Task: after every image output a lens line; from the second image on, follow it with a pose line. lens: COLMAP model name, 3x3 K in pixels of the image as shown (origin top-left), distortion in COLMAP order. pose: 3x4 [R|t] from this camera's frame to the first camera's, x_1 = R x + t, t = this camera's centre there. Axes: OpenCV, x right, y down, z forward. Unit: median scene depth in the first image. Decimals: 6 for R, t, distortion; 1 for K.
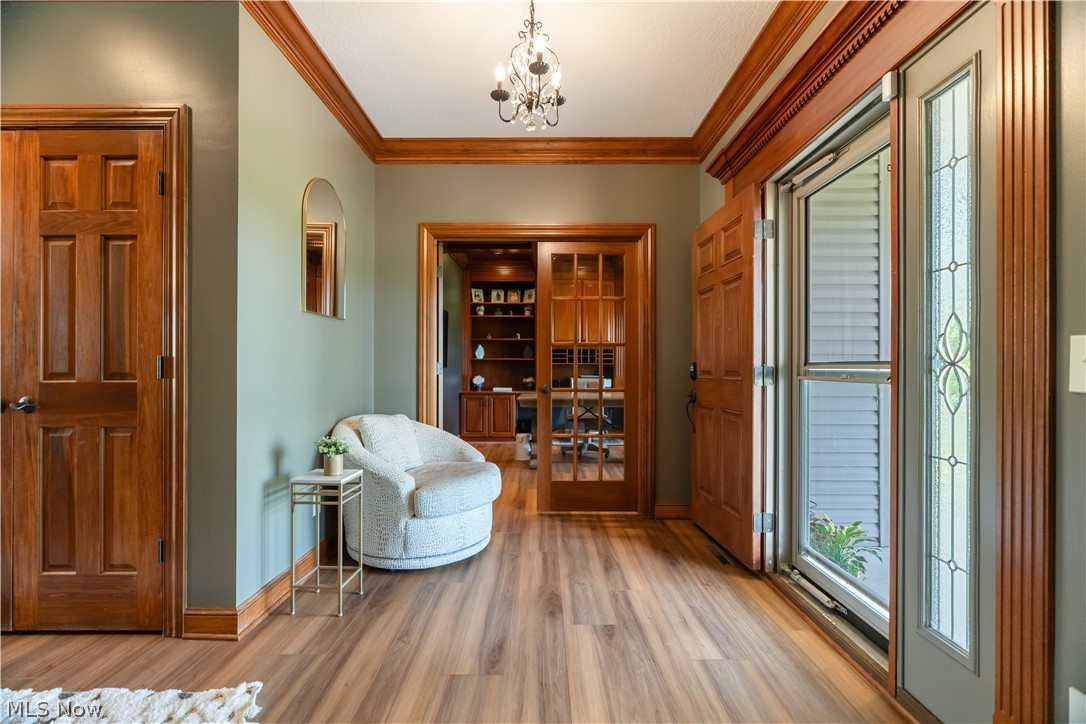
lens RADIAL K [[484.7, 0, 542.3], [0, 484.7, 366.6], [0, 0, 1]] dist [-0.002145, -0.000100]
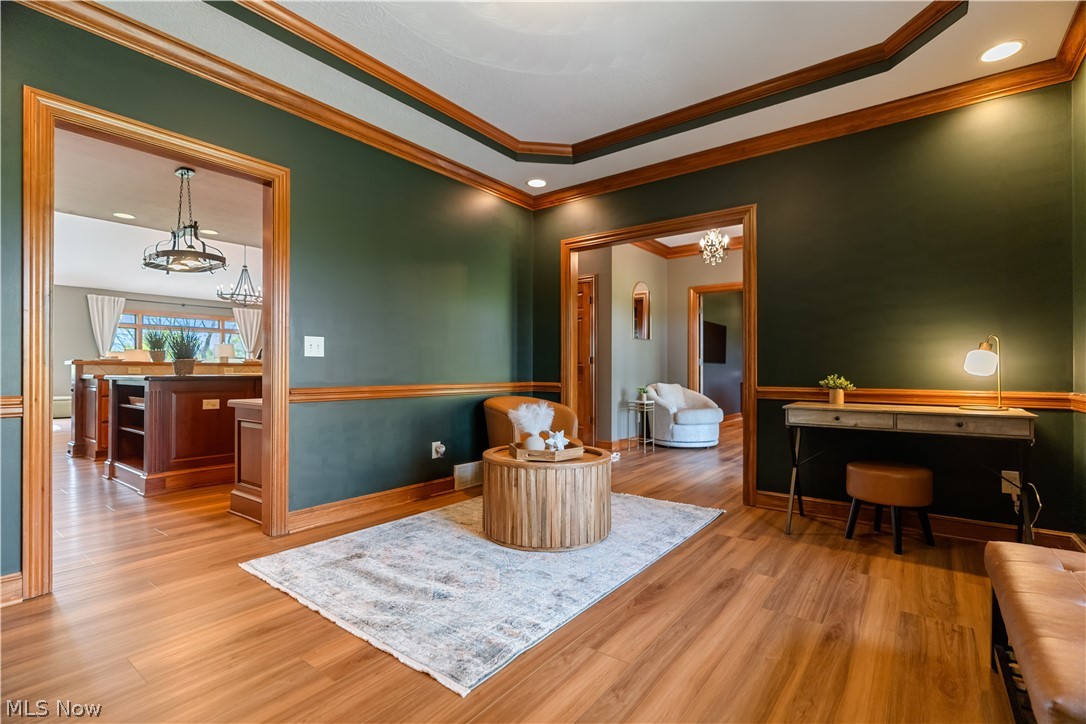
lens RADIAL K [[484.7, 0, 542.3], [0, 484.7, 366.6], [0, 0, 1]] dist [-0.002145, -0.000100]
pose [[0.790263, -0.003968, -0.612755, 0.664933], [0.001547, 0.999989, -0.004480, 0.043330], [0.612766, 0.002592, 0.790260, -1.255672]]
